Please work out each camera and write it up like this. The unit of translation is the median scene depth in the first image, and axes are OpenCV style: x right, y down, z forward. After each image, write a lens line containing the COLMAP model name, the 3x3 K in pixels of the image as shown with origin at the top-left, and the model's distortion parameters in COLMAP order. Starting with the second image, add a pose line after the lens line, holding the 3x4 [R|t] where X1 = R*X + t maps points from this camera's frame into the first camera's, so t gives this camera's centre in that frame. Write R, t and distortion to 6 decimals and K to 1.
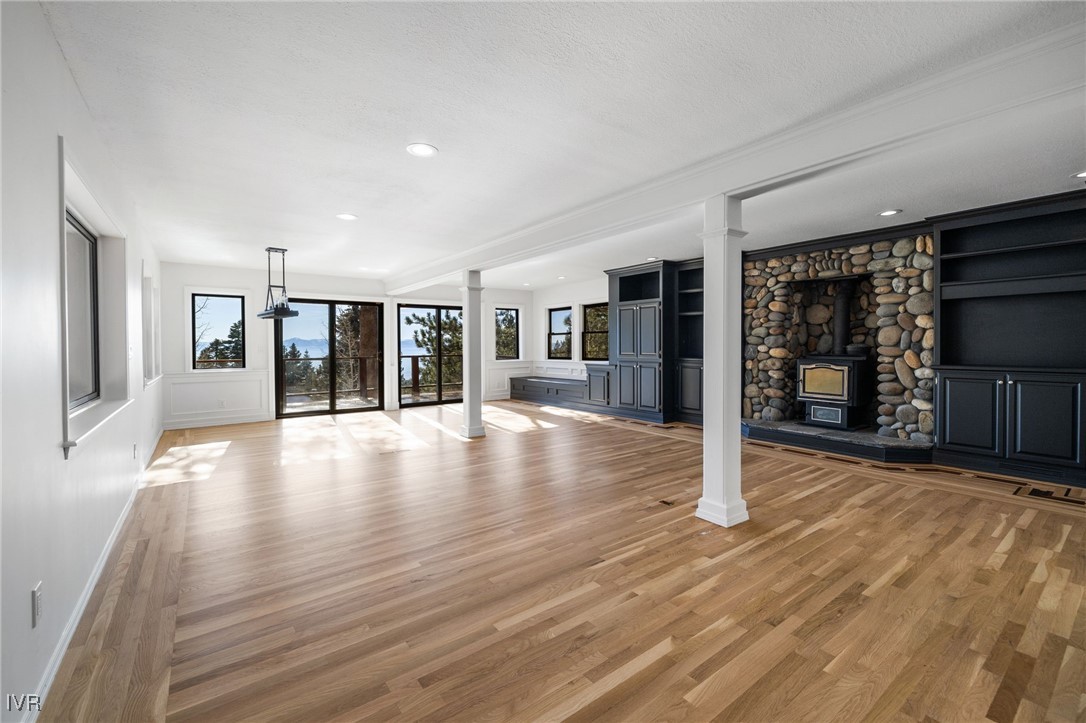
lens RADIAL K [[459.3, 0, 543.7], [0, 459.3, 338.6], [0, 0, 1]] dist [0.000853, 0.000169]
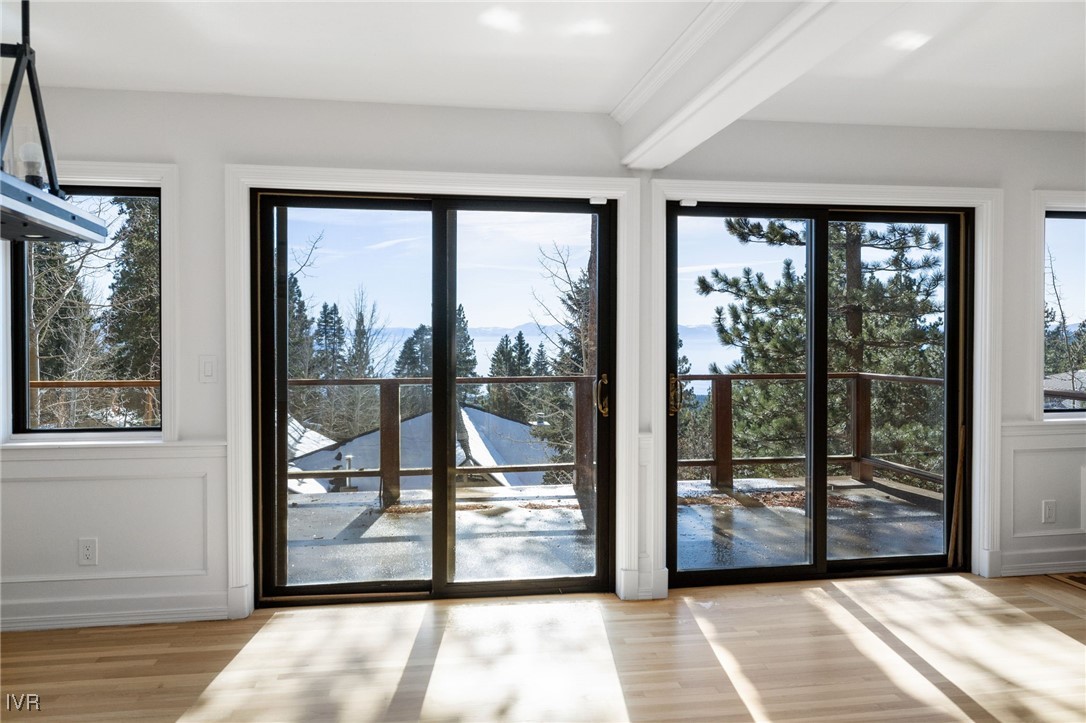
lens RADIAL K [[808.6, 0, 543.0], [0, 808.6, 361.5], [0, 0, 1]] dist [-0.001564, -0.000594]
pose [[0.886131, 0.020749, -0.462970, -0.122561], [0.001098, 0.998900, 0.046870, -0.003132], [0.463433, -0.042042, 0.885134, 0.413562]]
